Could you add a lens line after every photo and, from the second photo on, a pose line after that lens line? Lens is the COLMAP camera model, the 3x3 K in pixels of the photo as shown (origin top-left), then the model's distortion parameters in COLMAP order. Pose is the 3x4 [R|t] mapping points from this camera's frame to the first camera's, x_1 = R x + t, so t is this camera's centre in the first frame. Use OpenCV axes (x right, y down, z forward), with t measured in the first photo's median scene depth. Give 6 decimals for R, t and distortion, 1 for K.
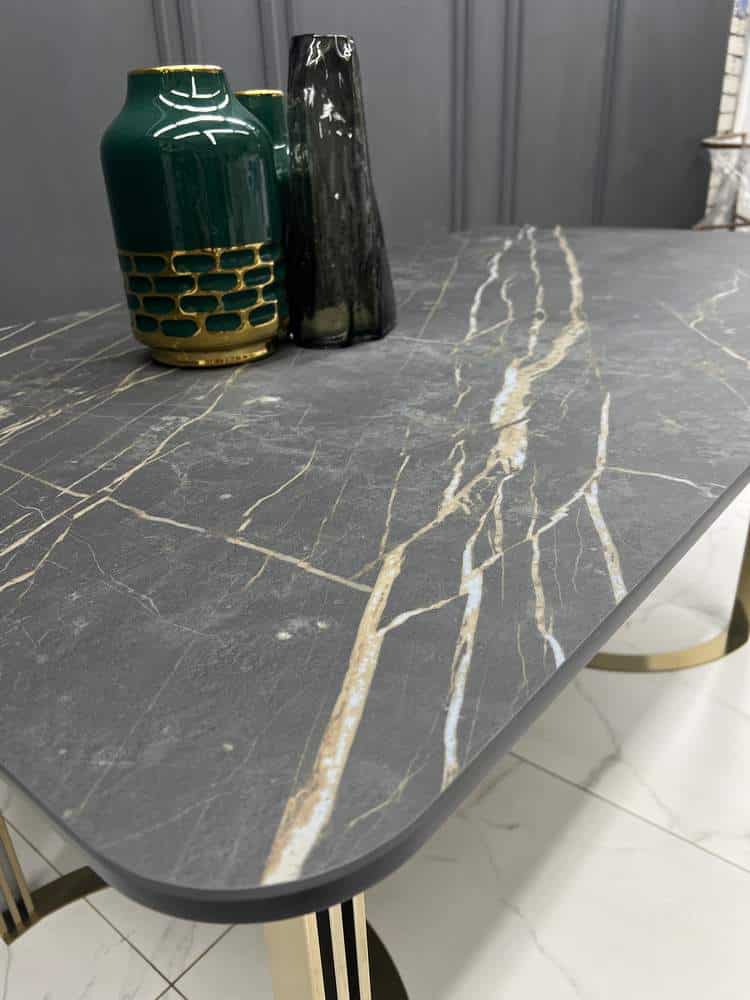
lens RADIAL K [[762.8, 0, 370.1], [0, 762.8, 502.6], [0, 0, 1]] dist [0.012132, -0.010103]
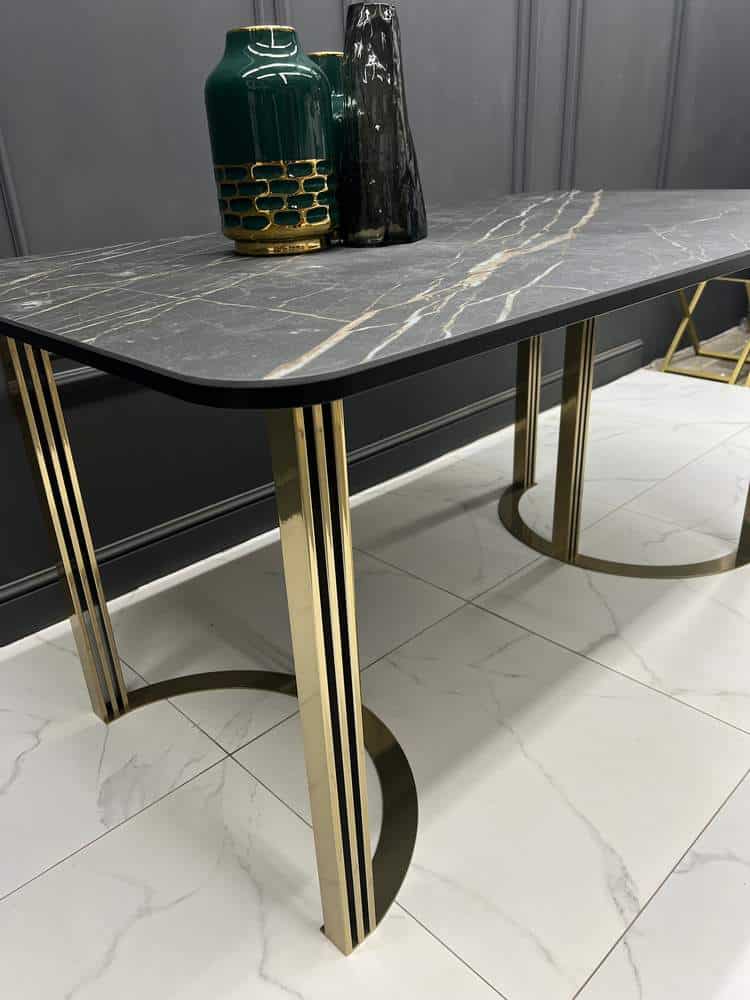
lens RADIAL K [[757.0, 0, 375.0], [0, 757.0, 500.0], [0, 0, 1]] dist [0.010318, -0.003823]
pose [[0.993559, 0.045718, -0.103681, 0.123302], [-0.046354, 0.998918, -0.003732, 0.259616], [0.103398, 0.008513, 0.994604, -0.311140]]
